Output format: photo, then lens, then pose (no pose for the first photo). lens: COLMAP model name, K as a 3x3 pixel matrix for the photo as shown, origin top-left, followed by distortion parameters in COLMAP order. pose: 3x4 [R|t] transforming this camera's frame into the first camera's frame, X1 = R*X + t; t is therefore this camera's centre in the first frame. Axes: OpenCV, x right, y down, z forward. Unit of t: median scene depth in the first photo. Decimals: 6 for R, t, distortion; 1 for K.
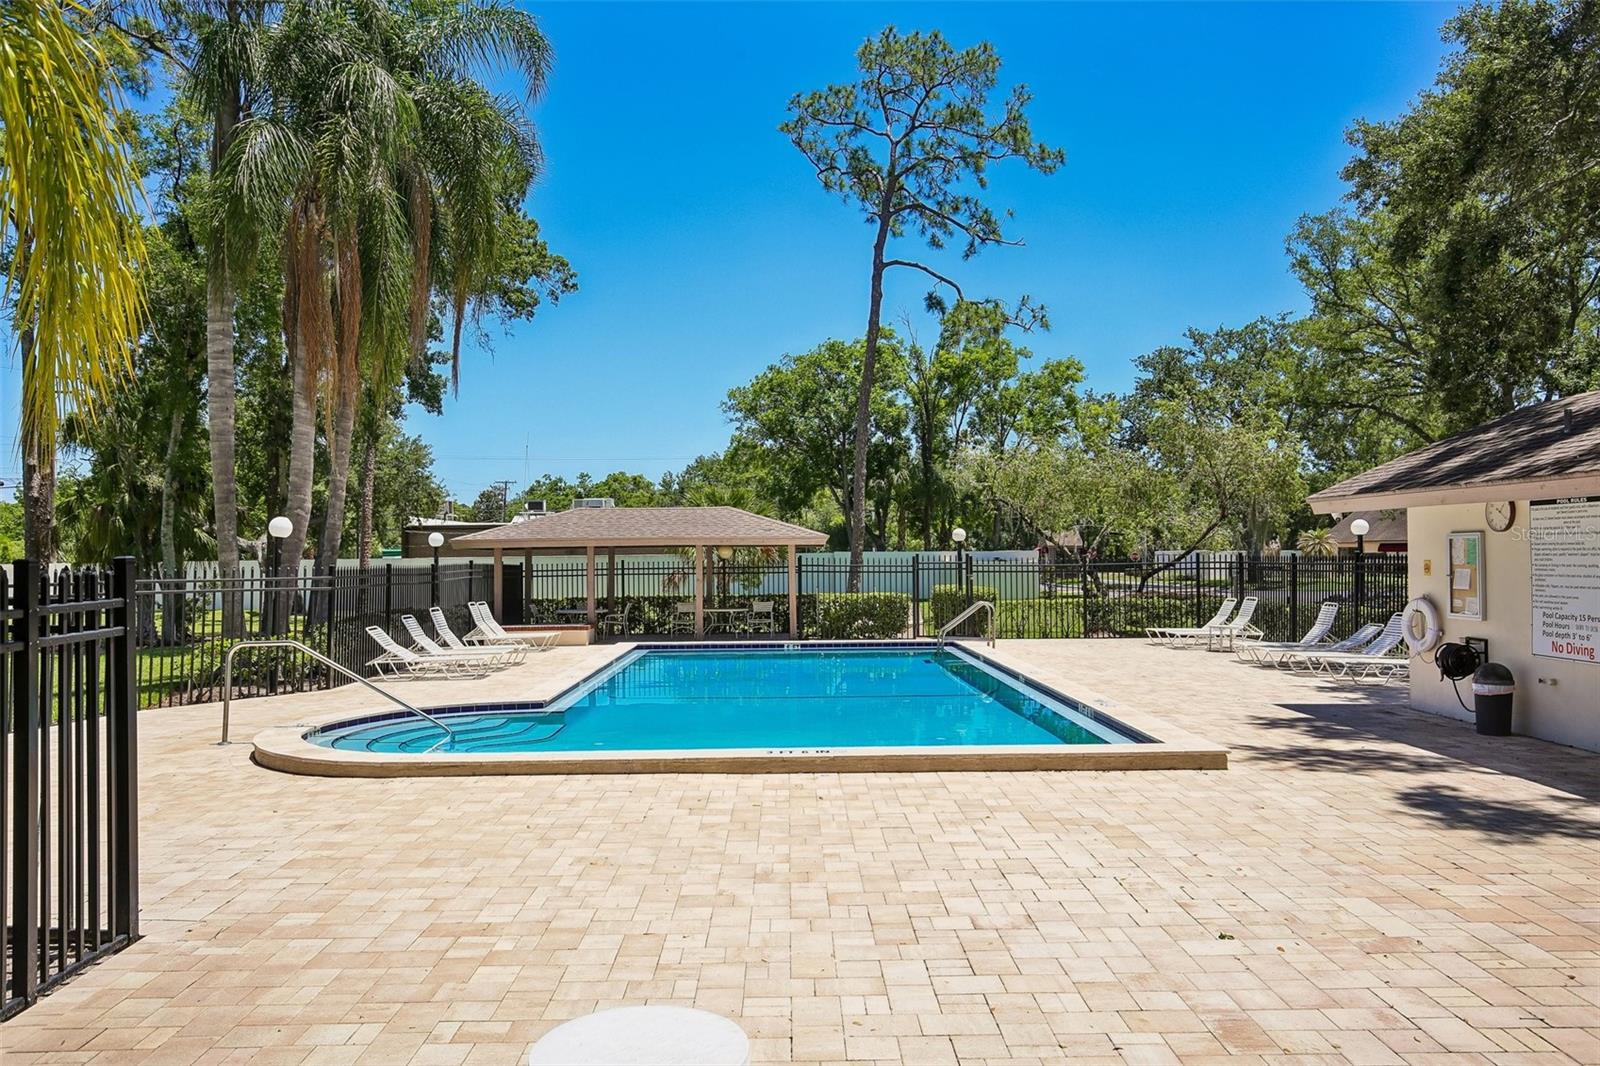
lens RADIAL K [[1157.6, 0, 800.0], [0, 1157.6, 533.0], [0, 0, 1]] dist [0.005273, 0.003893]
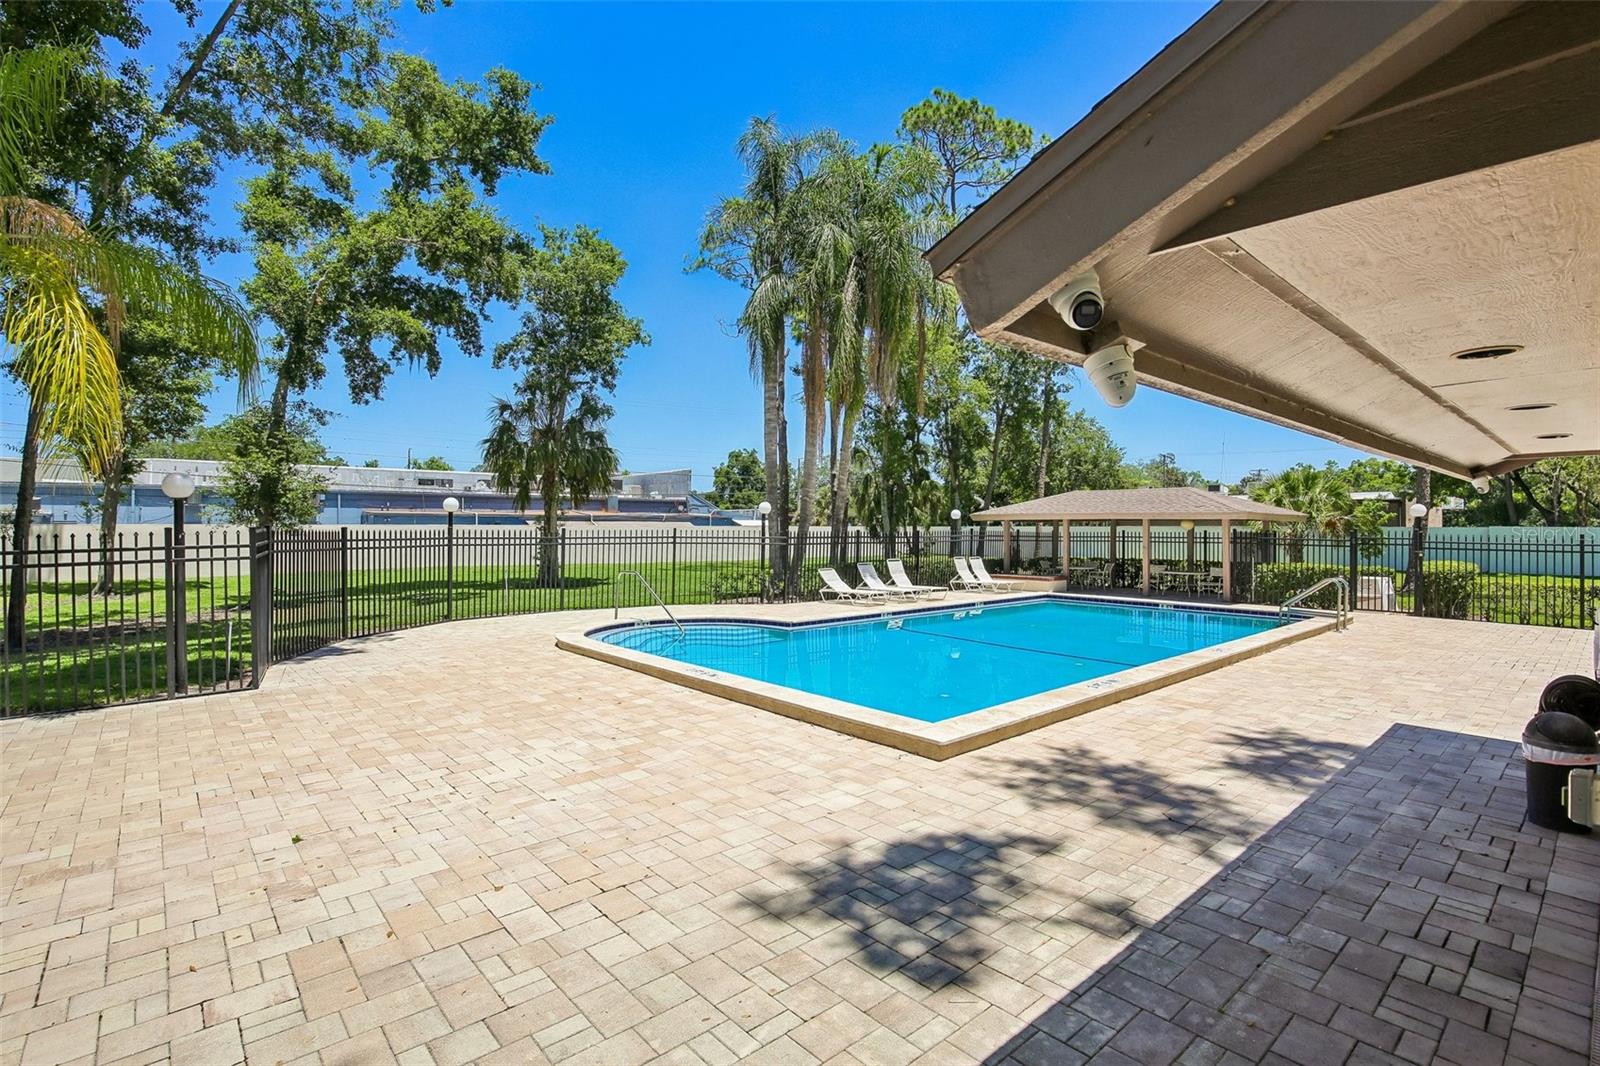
lens RADIAL K [[756.6, 0, 800.0], [0, 756.6, 533.0], [0, 0, 1]] dist [-0.022439, 0.000382]
pose [[0.656296, 0.021536, -0.754196, 0.258100], [0.003545, 0.999494, 0.031625, -0.001617], [0.754495, -0.023429, 0.655887, 0.172860]]
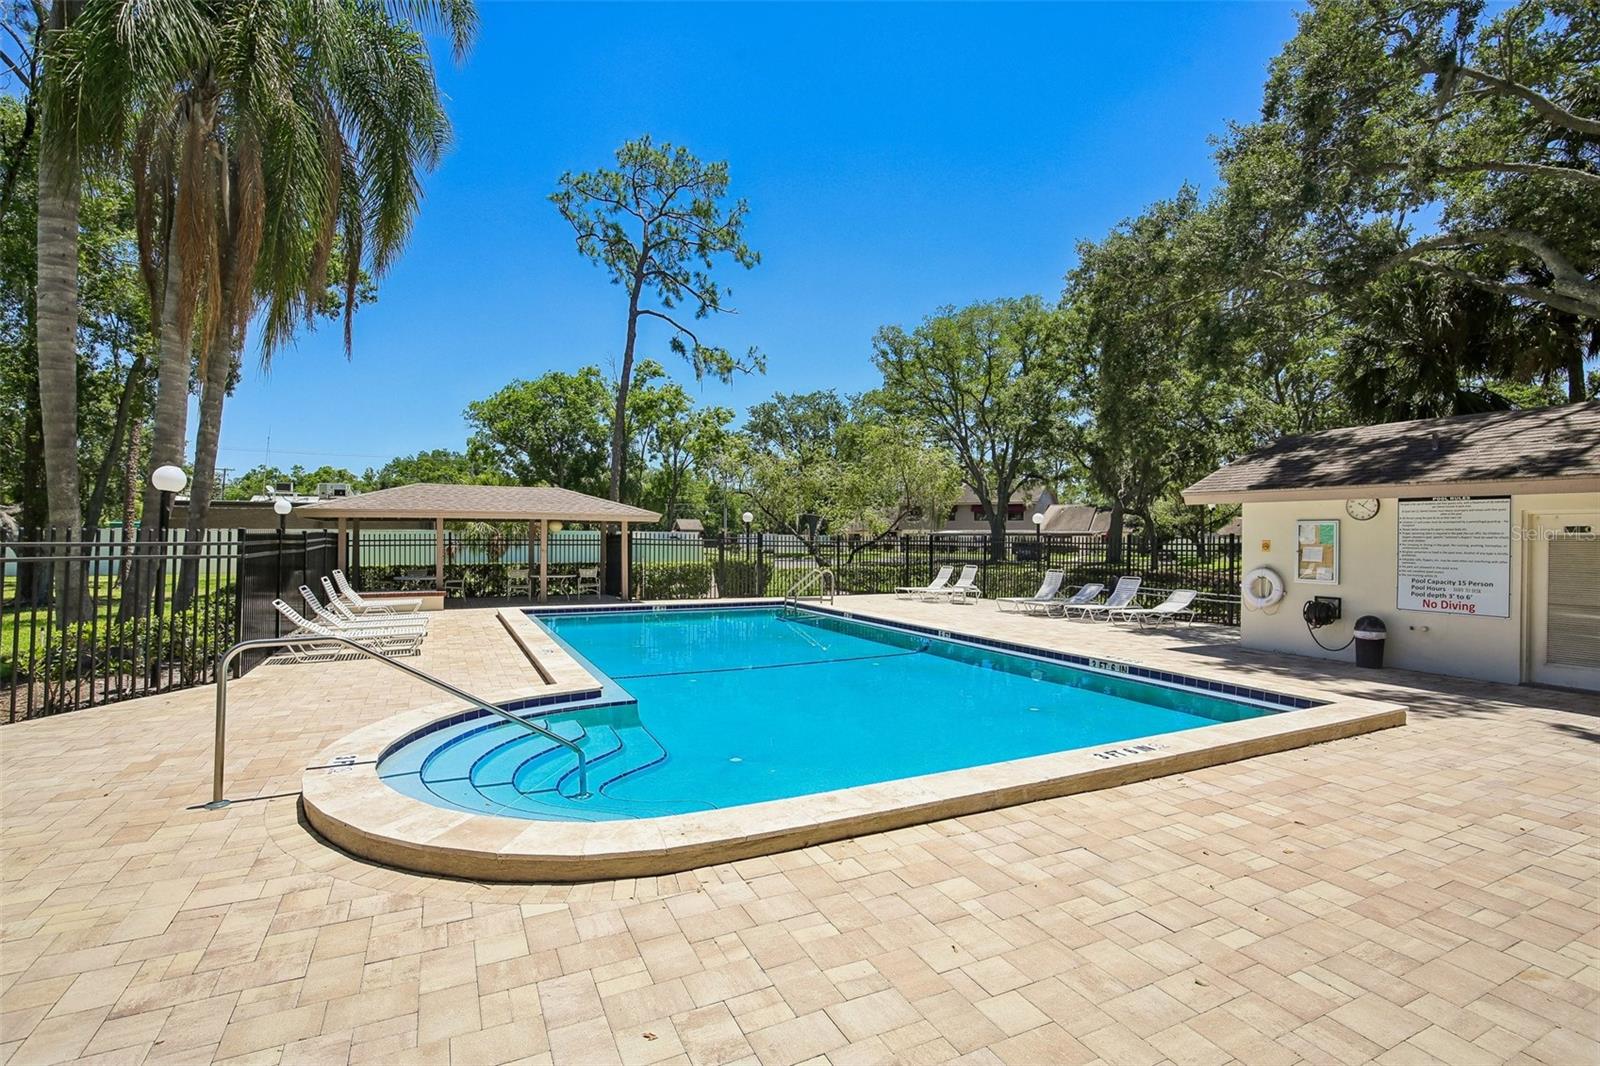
lens RADIAL K [[739.1, 0, 800.2], [0, 739.1, 536.7], [0, 0, 1]] dist [-0.038095, 0.007456]
pose [[0.903254, 0.016833, 0.428776, -0.150510], [-0.025179, 0.999588, 0.013801, 0.009464], [-0.428367, -0.023262, 0.903305, 0.205800]]
